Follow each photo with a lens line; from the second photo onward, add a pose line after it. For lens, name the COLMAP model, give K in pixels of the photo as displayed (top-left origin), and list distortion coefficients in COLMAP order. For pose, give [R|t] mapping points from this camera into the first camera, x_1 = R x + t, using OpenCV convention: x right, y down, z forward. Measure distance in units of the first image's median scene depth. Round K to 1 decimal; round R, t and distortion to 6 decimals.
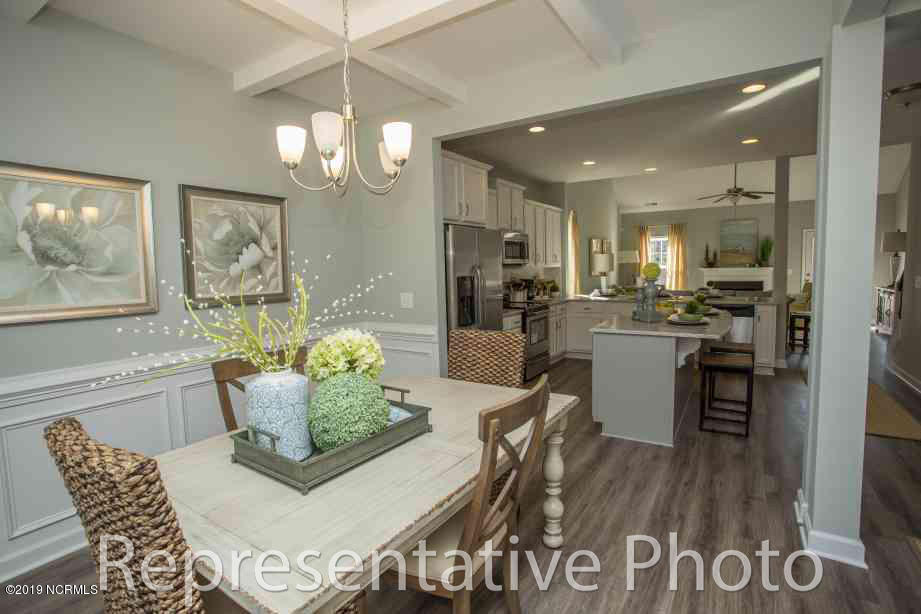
lens RADIAL K [[443.7, 0, 464.2], [0, 443.7, 307.4], [0, 0, 1]] dist [-0.035184, 0.000766]
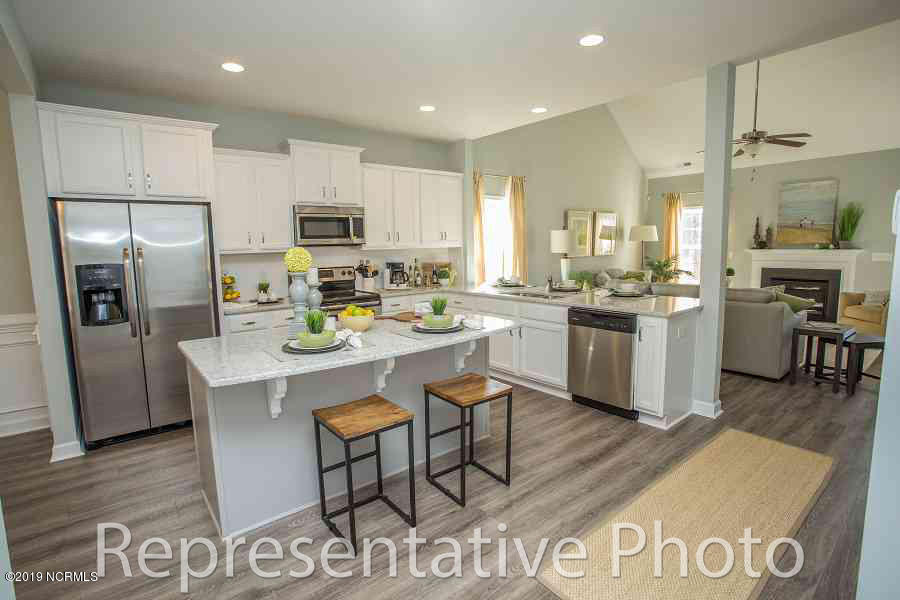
lens RADIAL K [[433.6, 0, 446.2], [0, 433.6, 296.5], [0, 0, 1]] dist [-0.035184, 0.000766]
pose [[0.943014, 0.045719, -0.329596, 0.321436], [-0.034766, 0.998632, 0.039053, -0.023275], [0.330931, -0.025369, 0.943314, 0.177890]]
